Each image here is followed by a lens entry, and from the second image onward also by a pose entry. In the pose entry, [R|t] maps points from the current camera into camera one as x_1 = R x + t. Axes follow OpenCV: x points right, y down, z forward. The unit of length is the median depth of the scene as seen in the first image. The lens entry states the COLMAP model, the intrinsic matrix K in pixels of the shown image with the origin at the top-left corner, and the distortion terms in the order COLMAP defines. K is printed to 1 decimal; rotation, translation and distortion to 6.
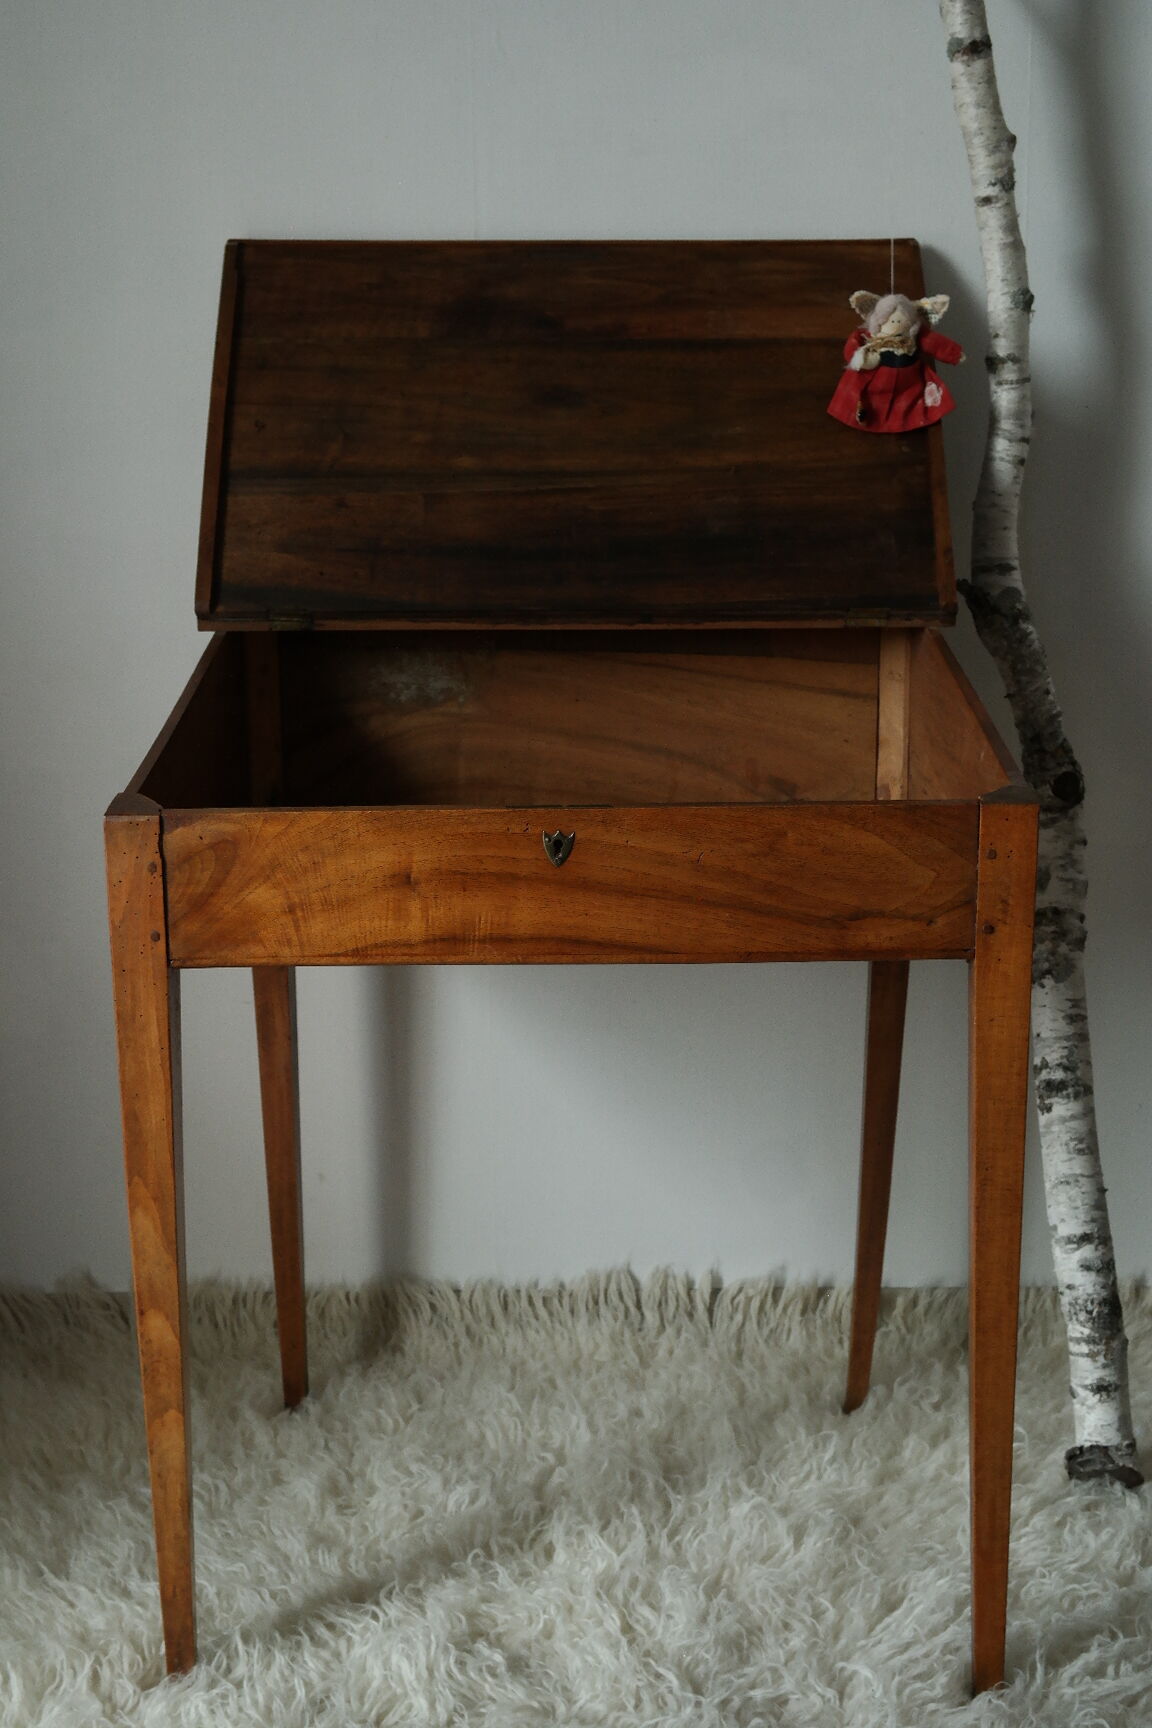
lens RADIAL K [[1984.1, 0, 580.4], [0, 1984.1, 867.4], [0, 0, 1]] dist [-0.007430, -0.011995]
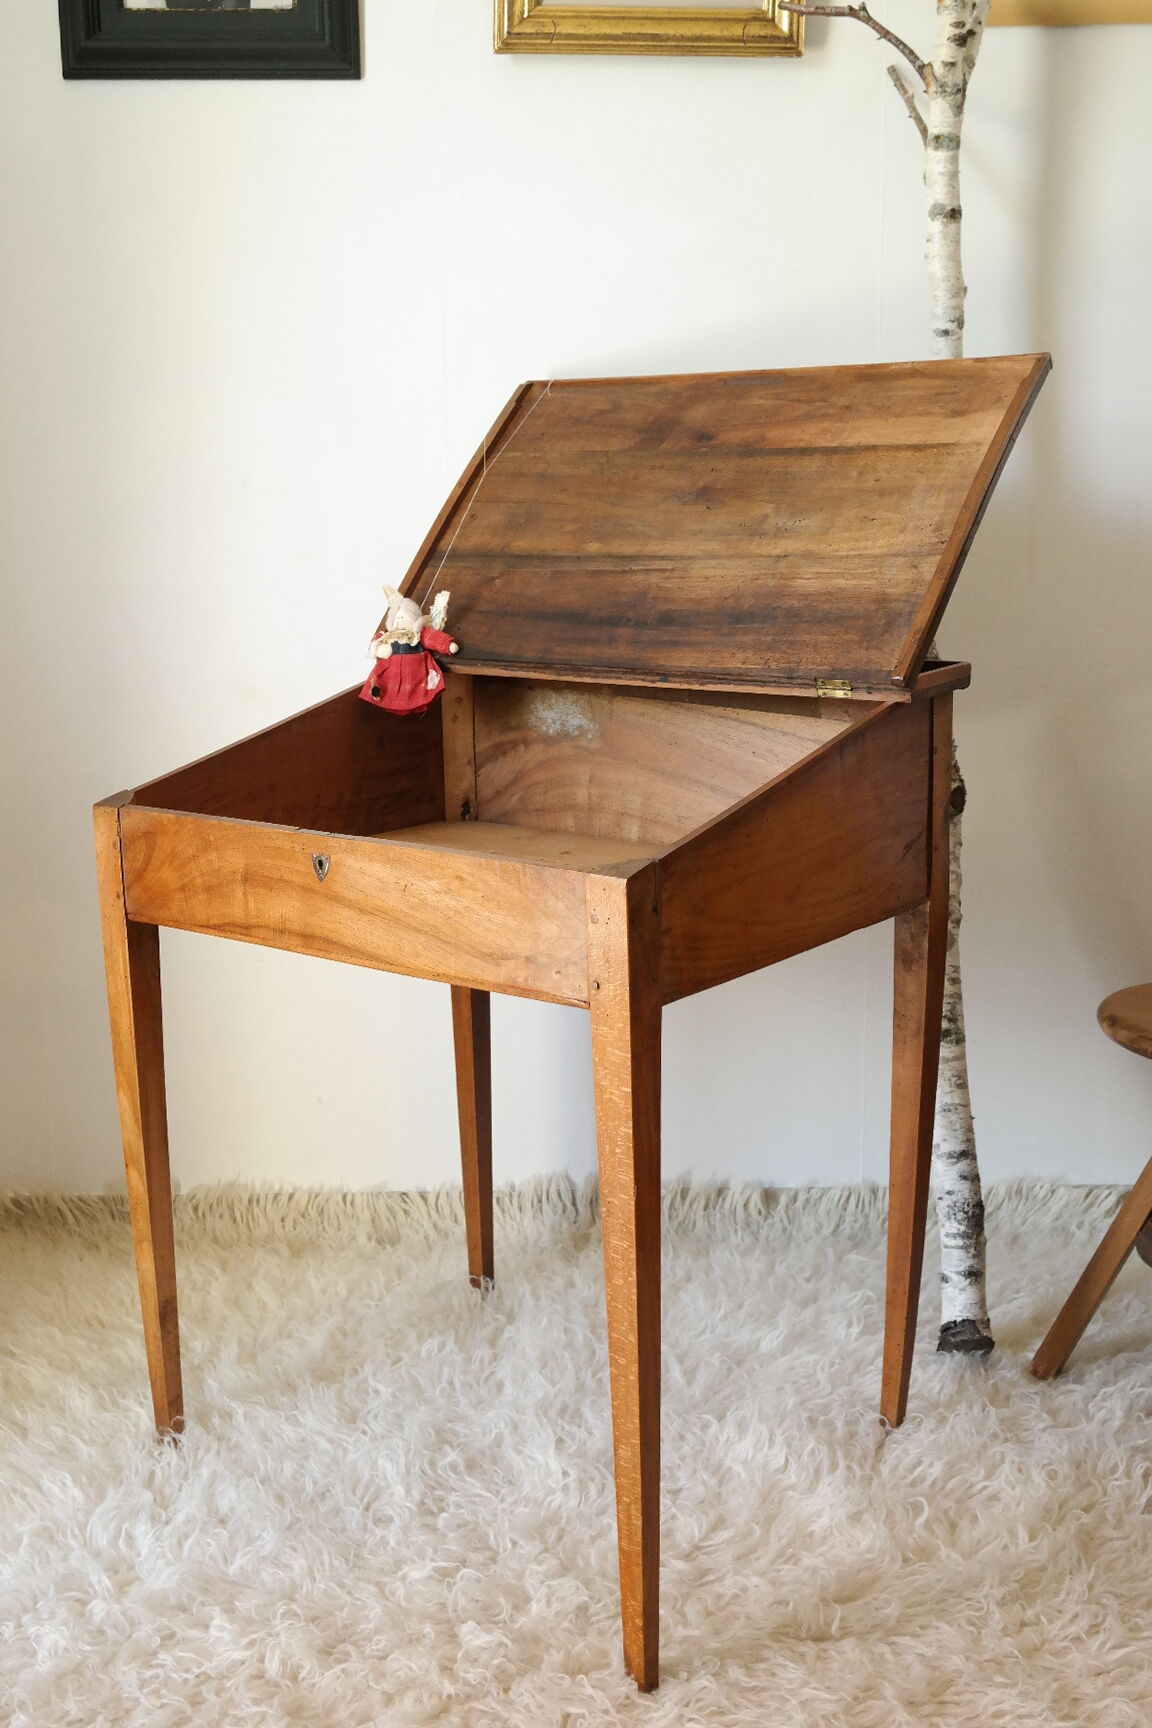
lens RADIAL K [[1817.8, 0, 574.3], [0, 1817.8, 860.7], [0, 0, 1]] dist [0.006408, 0.001128]
pose [[0.999847, -0.001499, 0.017425, 0.011716], [0.001313, 0.999942, 0.010663, -0.007864], [-0.017440, -0.010638, 0.999791, -0.166899]]
